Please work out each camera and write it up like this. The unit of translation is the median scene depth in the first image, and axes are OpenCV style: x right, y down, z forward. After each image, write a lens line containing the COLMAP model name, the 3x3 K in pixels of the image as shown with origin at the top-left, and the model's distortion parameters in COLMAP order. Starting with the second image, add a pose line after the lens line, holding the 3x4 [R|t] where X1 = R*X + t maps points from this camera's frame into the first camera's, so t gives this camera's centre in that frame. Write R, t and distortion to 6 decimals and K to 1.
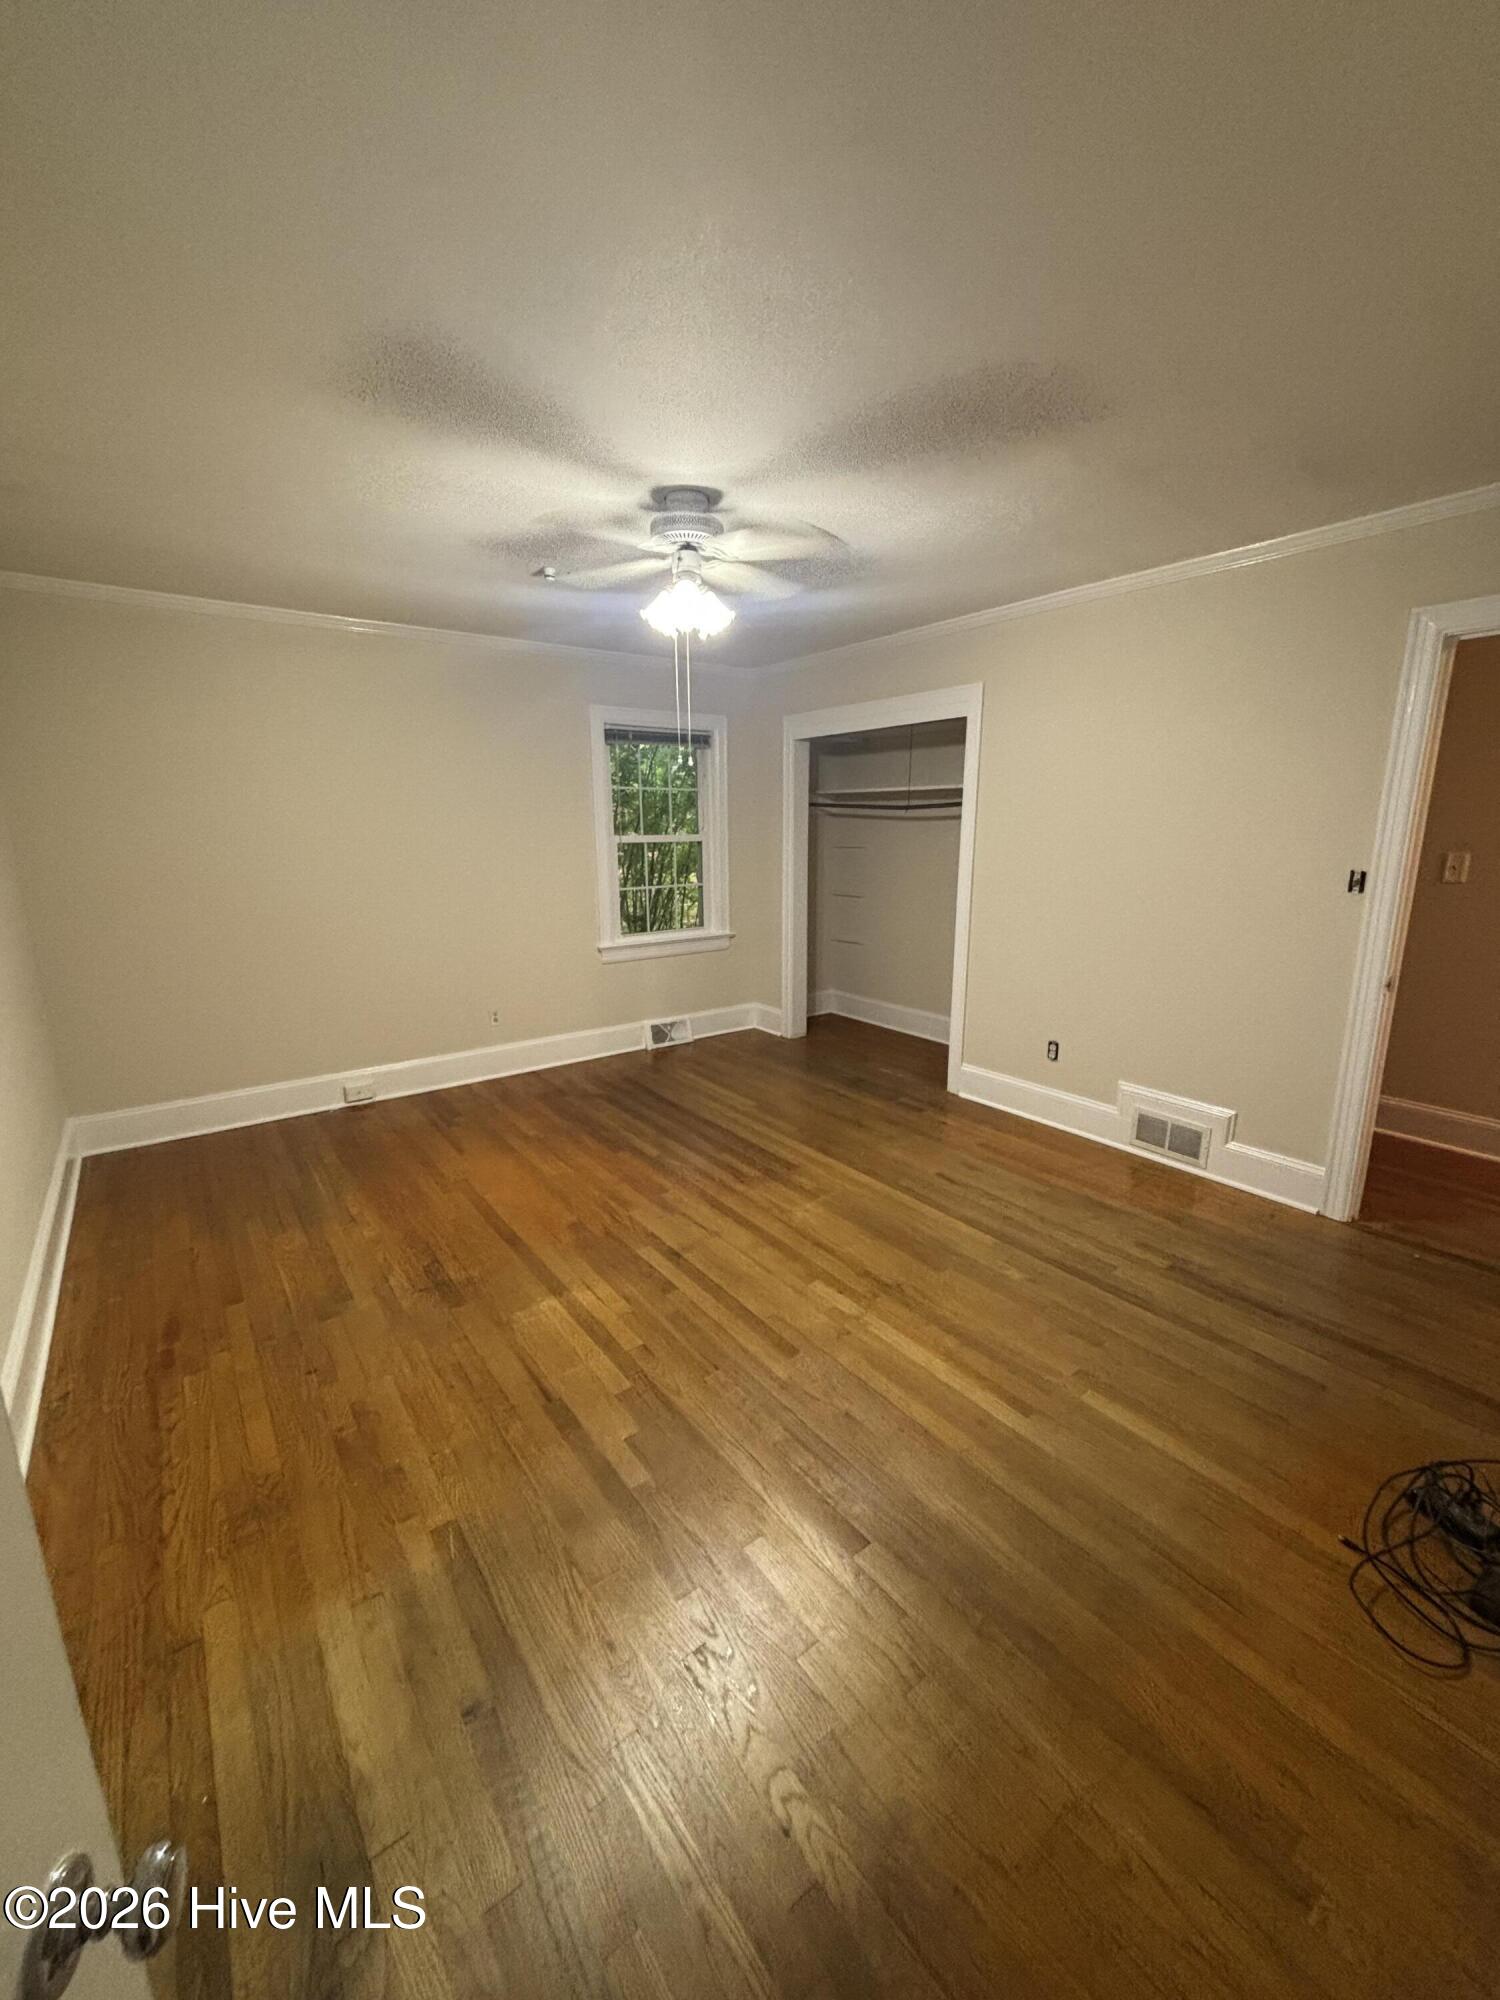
lens RADIAL K [[808.2, 0, 761.6], [0, 808.2, 997.3], [0, 0, 1]] dist [0.001199, -0.000101]
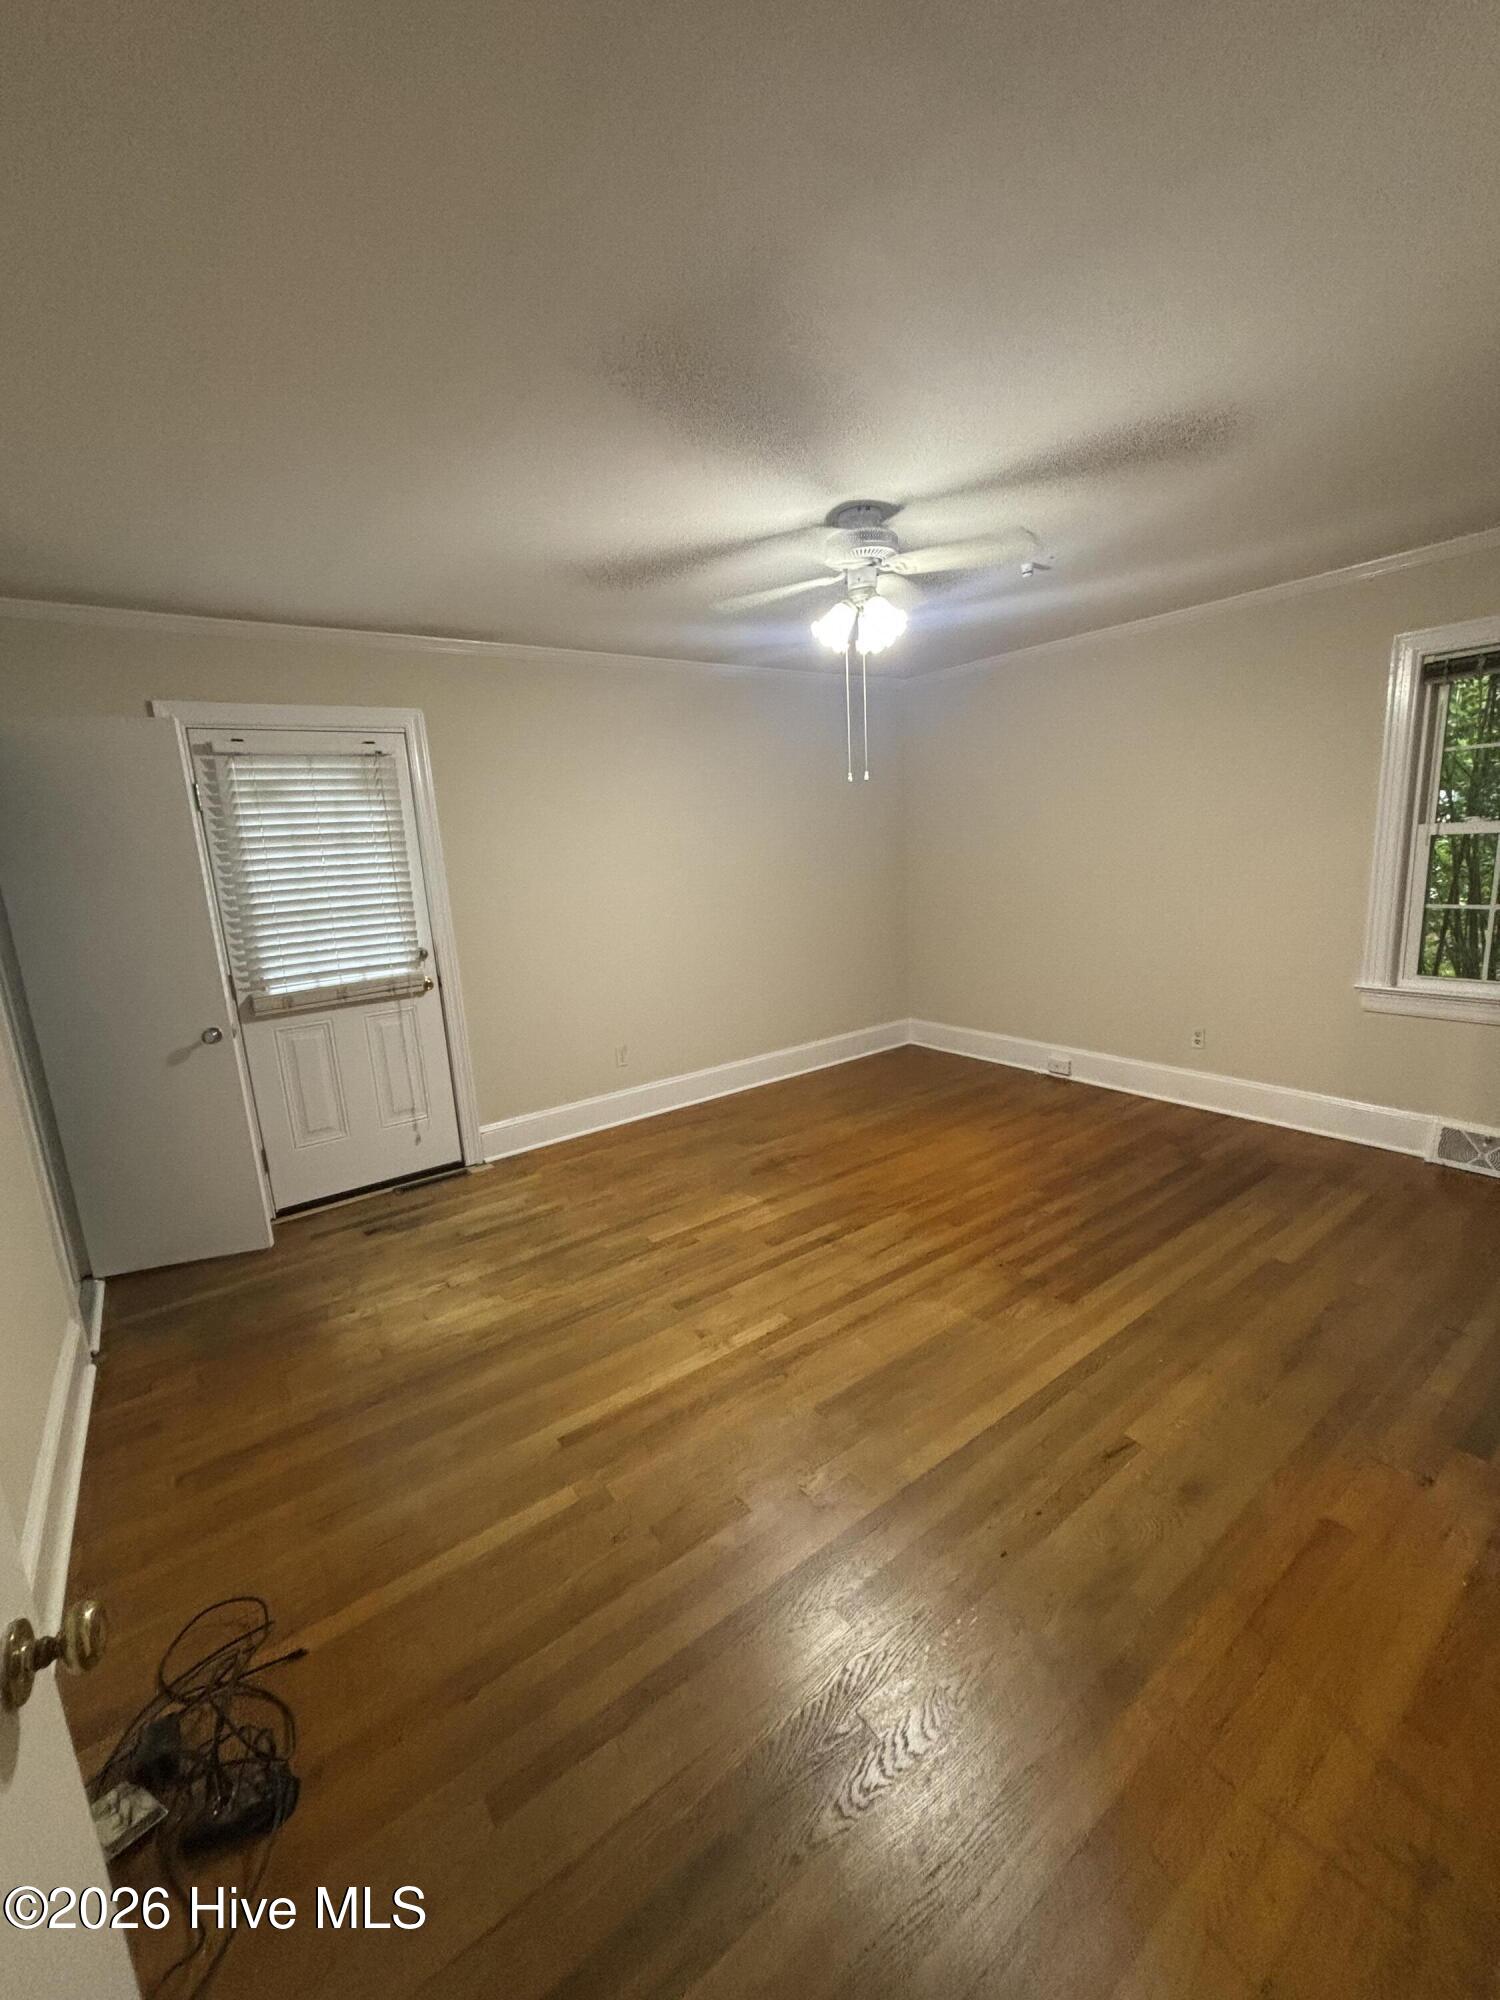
lens RADIAL K [[808.2, 0, 761.6], [0, 808.2, 997.3], [0, 0, 1]] dist [0.001199, -0.000101]
pose [[-0.003022, 0.201145, -0.979557, 0.785991], [-0.161715, 0.966569, 0.198977, -0.177214], [0.986833, 0.159011, 0.029607, 0.726850]]
